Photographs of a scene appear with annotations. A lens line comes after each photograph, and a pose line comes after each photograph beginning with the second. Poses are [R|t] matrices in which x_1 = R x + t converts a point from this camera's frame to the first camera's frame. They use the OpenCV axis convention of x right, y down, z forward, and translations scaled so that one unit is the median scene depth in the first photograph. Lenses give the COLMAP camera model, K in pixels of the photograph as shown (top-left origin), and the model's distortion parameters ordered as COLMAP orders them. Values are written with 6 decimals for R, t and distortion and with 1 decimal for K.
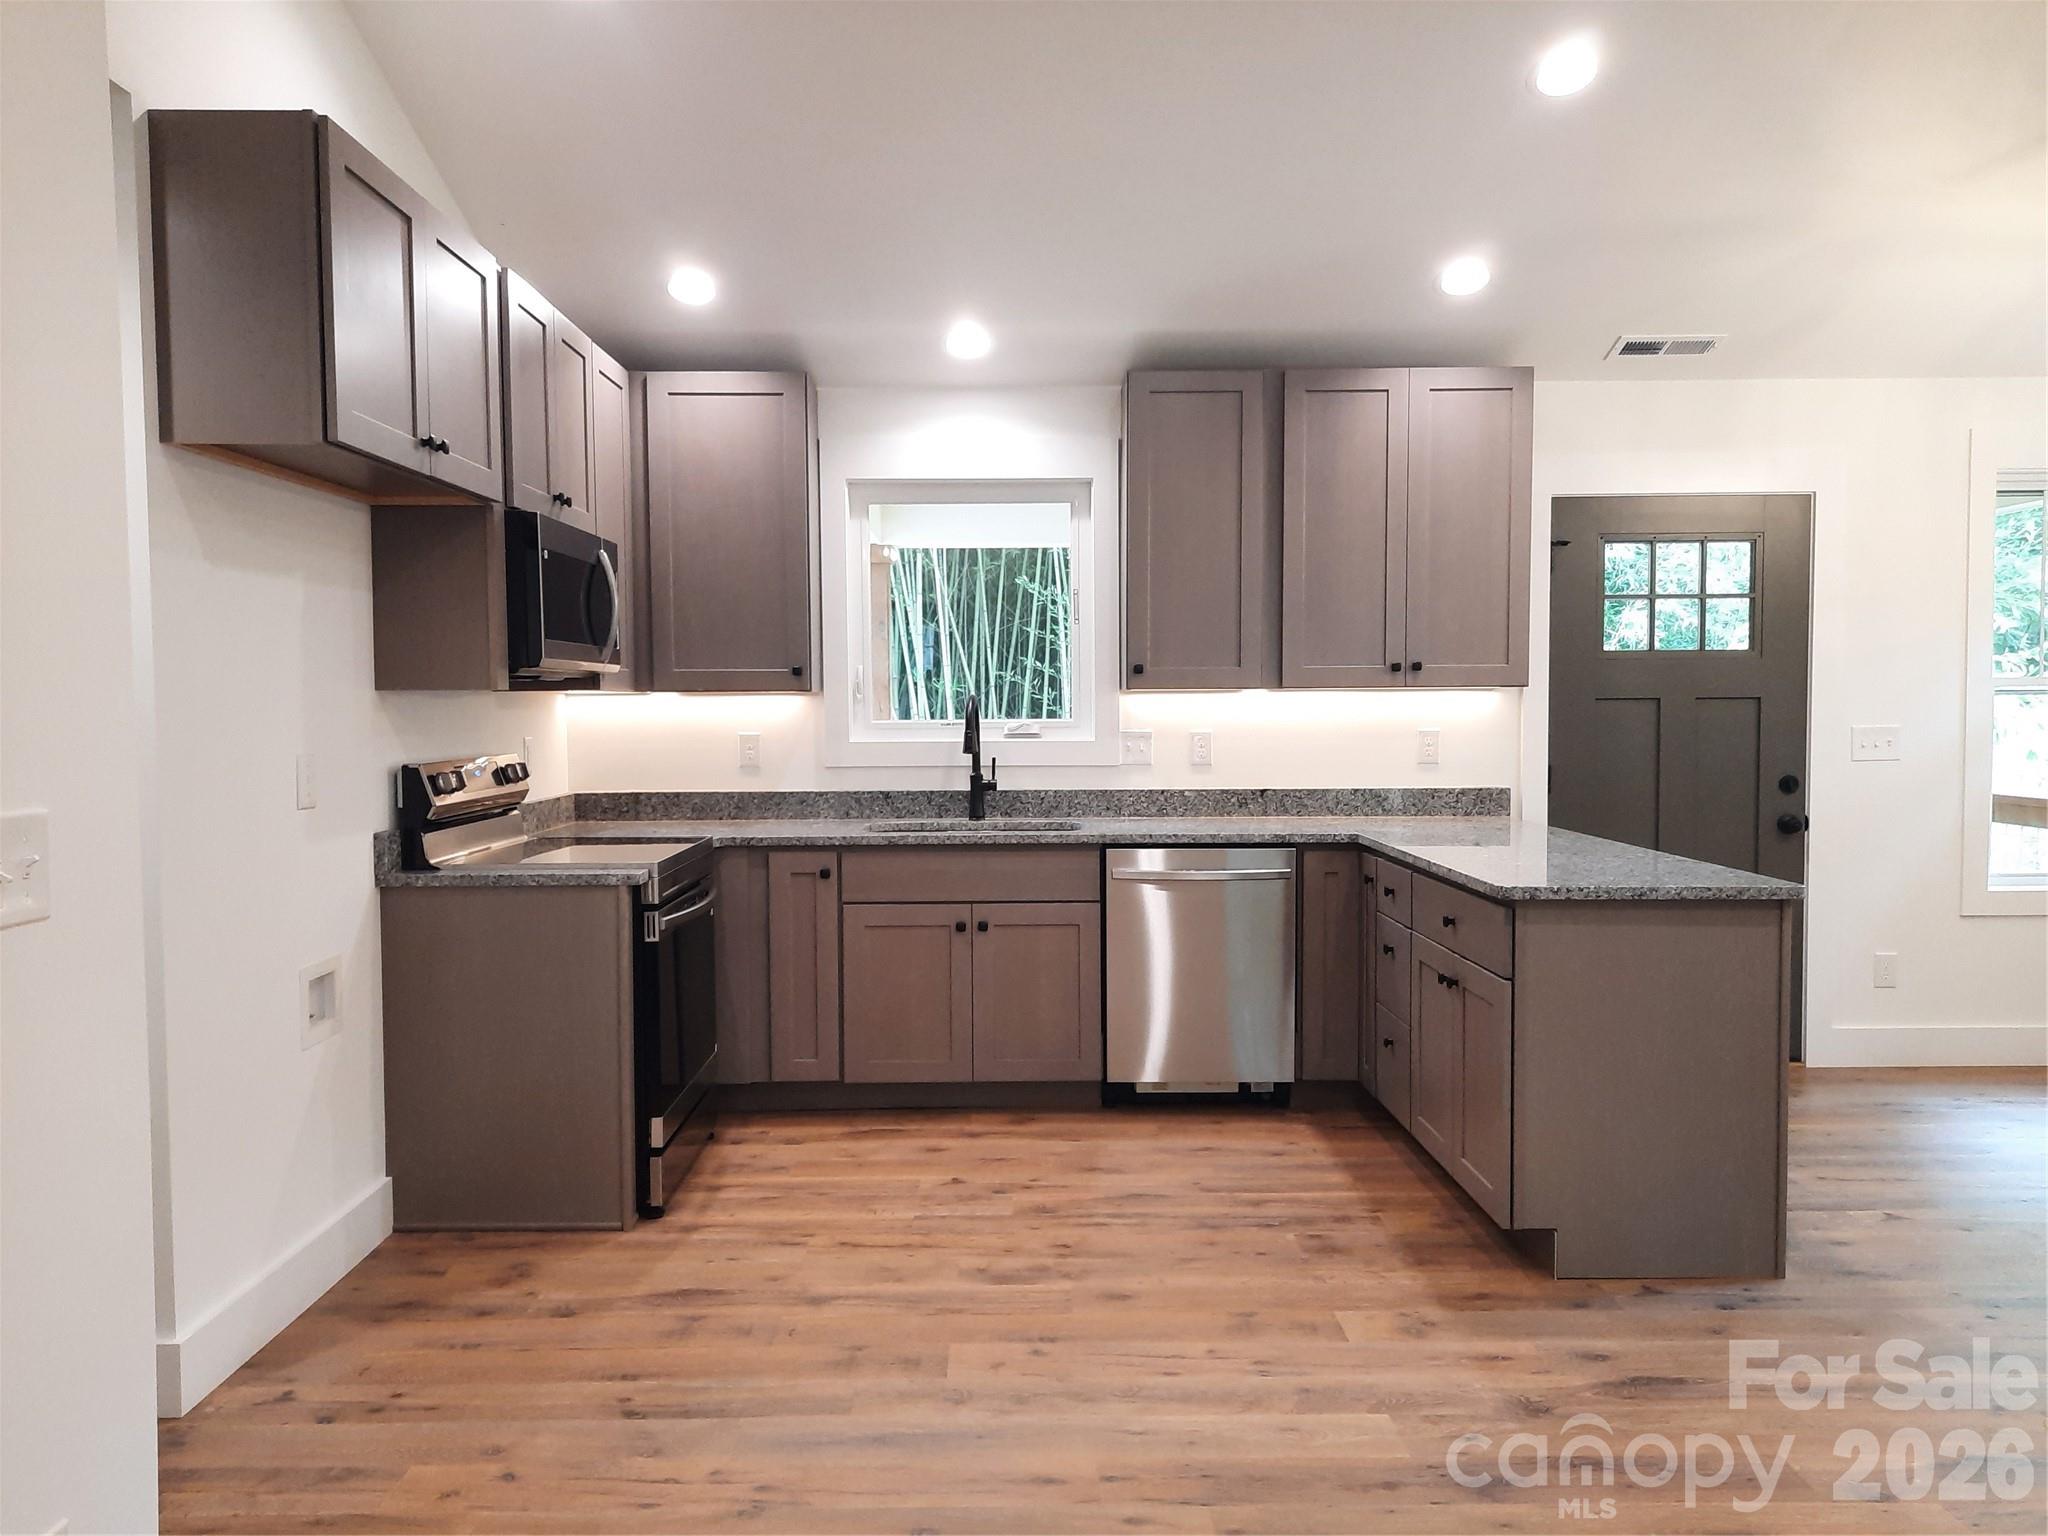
lens RADIAL K [[1491.7, 0, 1024.0], [0, 1491.7, 768.0], [0, 0, 1]] dist [0.060998, -0.002938]
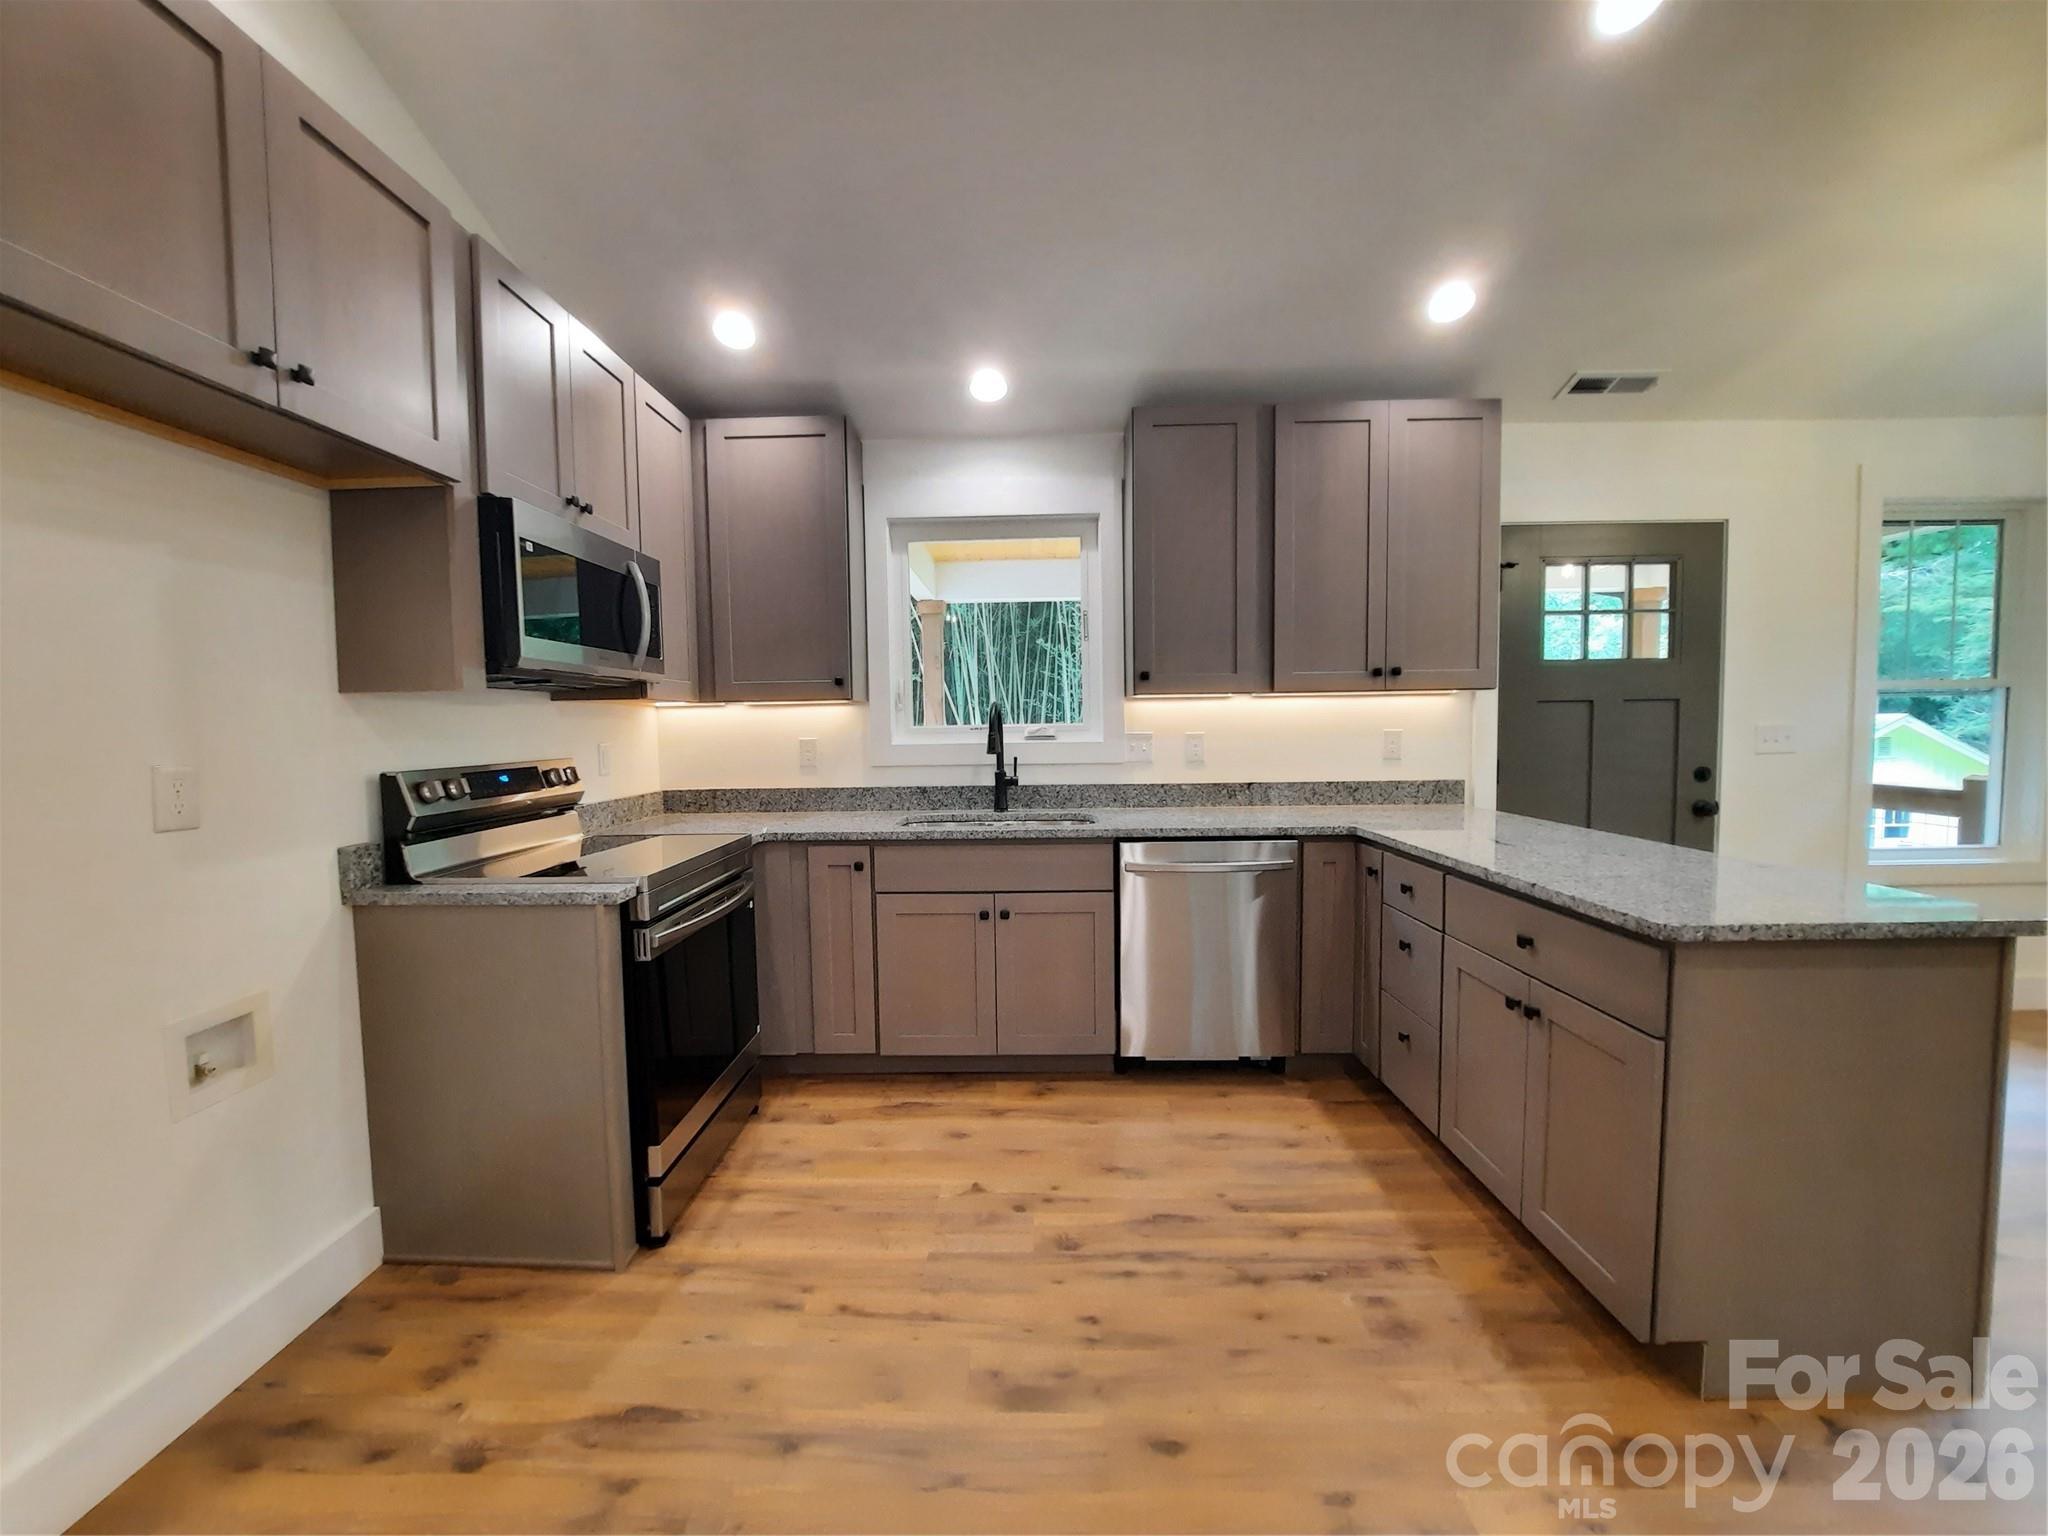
lens RADIAL K [[817.6, 0, 1010.4], [0, 817.6, 769.9], [0, 0, 1]] dist [-0.013759, 0.000040]
pose [[0.999236, -0.007904, -0.038284, -0.000059], [0.008429, 0.999872, 0.013567, -0.006182], [0.038172, -0.013879, 0.999175, 0.412116]]
